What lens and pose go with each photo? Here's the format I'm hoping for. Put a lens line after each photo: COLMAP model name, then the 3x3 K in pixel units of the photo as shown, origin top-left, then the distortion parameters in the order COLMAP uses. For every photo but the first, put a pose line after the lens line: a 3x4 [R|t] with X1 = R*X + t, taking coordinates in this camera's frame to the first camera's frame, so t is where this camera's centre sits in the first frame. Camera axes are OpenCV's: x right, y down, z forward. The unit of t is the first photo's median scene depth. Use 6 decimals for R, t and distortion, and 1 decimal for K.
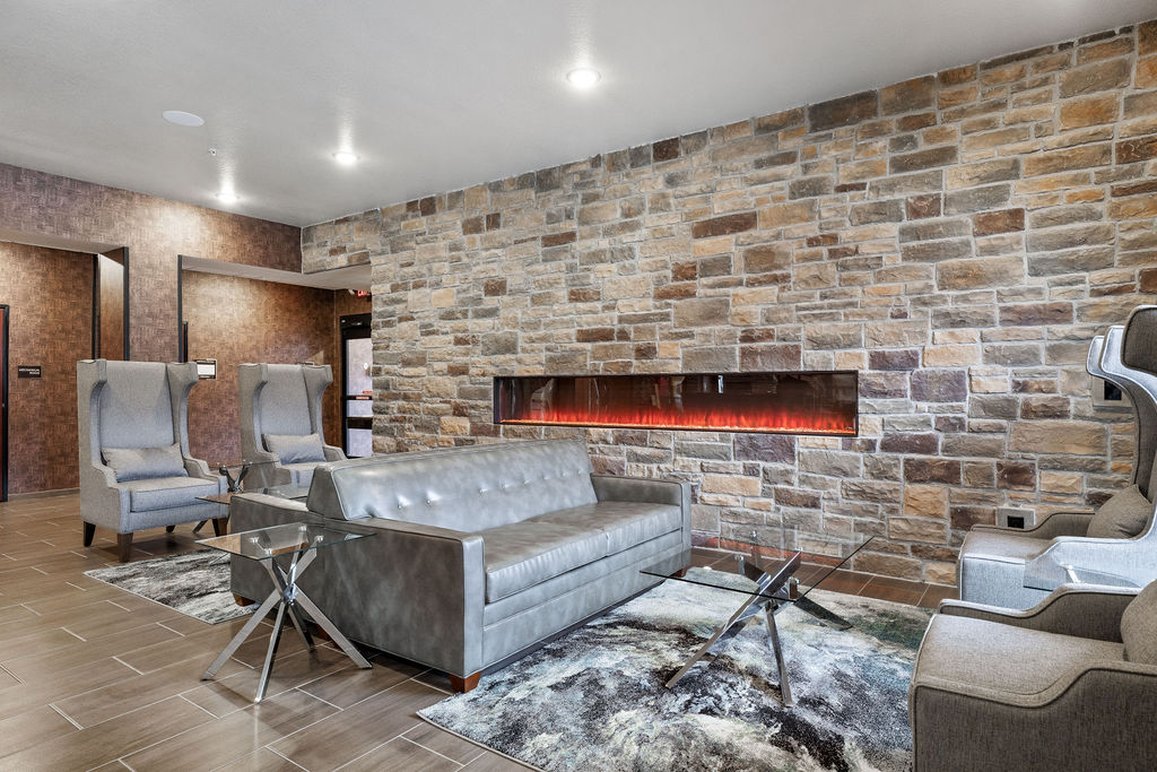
lens RADIAL K [[667.0, 0, 577.2], [0, 667.0, 386.7], [0, 0, 1]] dist [-0.000205, -0.000282]
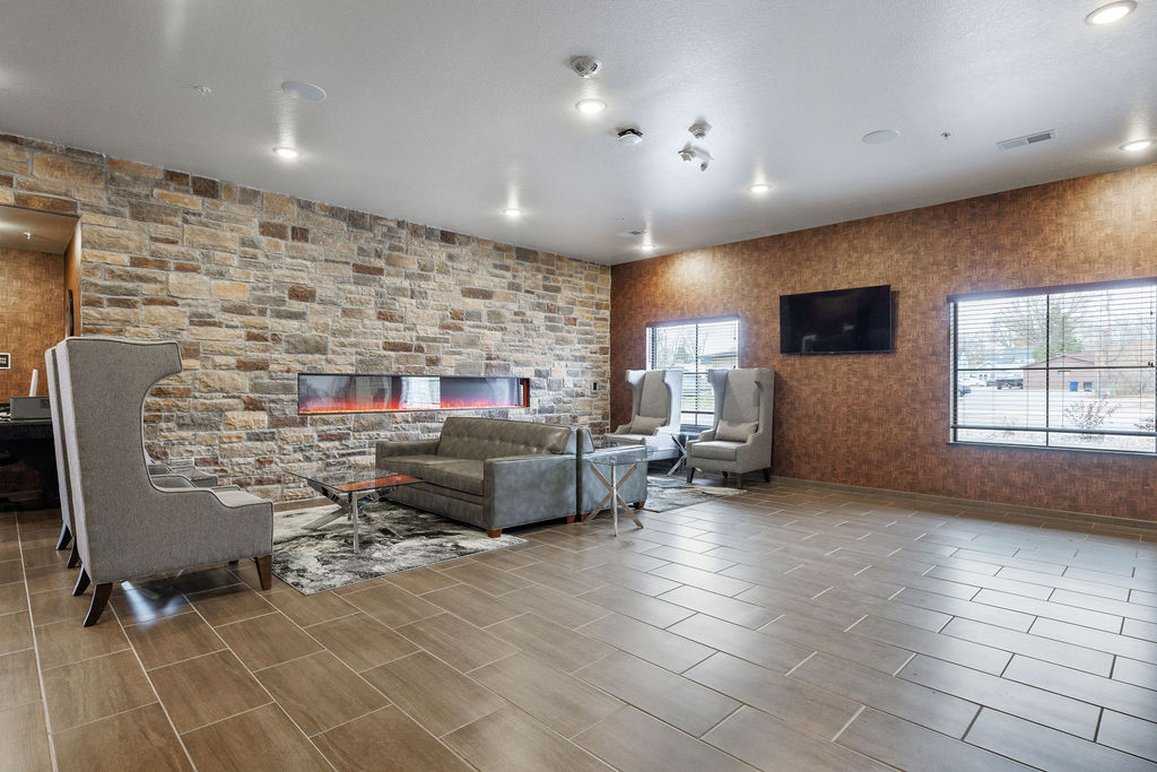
lens RADIAL K [[591.8, 0, 576.9], [0, 591.8, 387.4], [0, 0, 1]] dist [0.004598, 0.002162]
pose [[0.171074, 0.000712, 0.985258, -1.161954], [-0.008479, 0.999964, 0.000749, 0.004510], [-0.985222, -0.008482, 0.171074, 0.420979]]
